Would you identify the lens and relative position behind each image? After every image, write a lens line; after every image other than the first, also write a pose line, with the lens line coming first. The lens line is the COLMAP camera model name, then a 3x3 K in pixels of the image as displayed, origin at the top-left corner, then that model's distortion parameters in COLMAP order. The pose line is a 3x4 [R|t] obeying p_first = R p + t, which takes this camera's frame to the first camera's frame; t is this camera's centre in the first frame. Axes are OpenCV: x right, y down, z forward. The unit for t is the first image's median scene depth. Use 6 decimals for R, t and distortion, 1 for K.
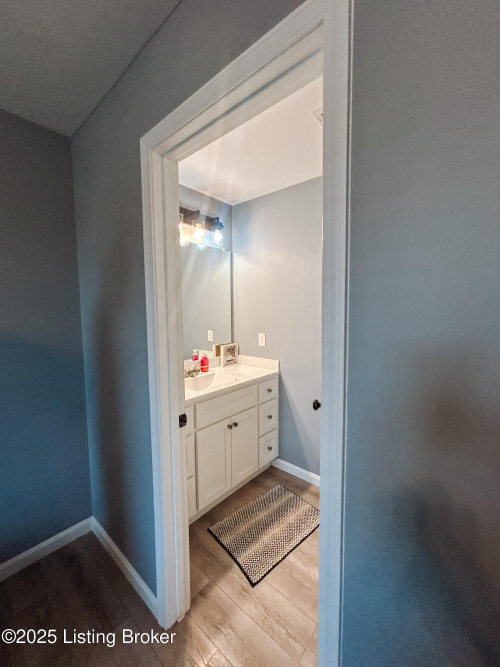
lens RADIAL K [[266.3, 0, 247.5], [0, 266.3, 333.0], [0, 0, 1]] dist [0.002073, 0.000450]
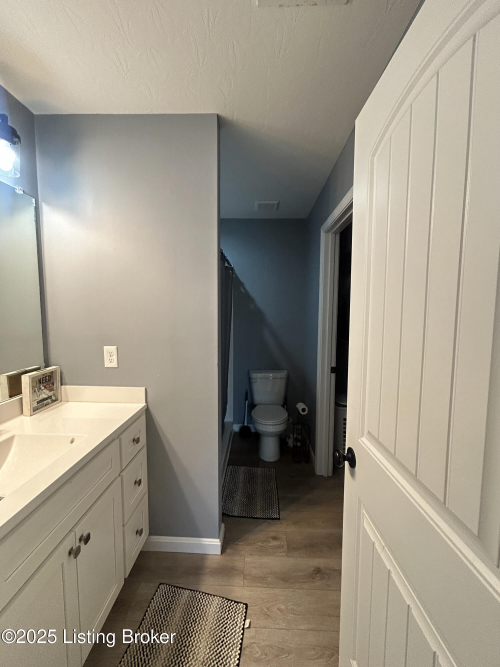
lens RADIAL K [[266.3, 0, 246.5], [0, 266.3, 332.4], [0, 0, 1]] dist [0.002073, 0.000450]
pose [[0.779431, -0.040896, 0.625152, -0.082565], [0.038088, 0.999115, 0.017871, -0.028934], [-0.625329, 0.009881, 0.780298, 0.327728]]
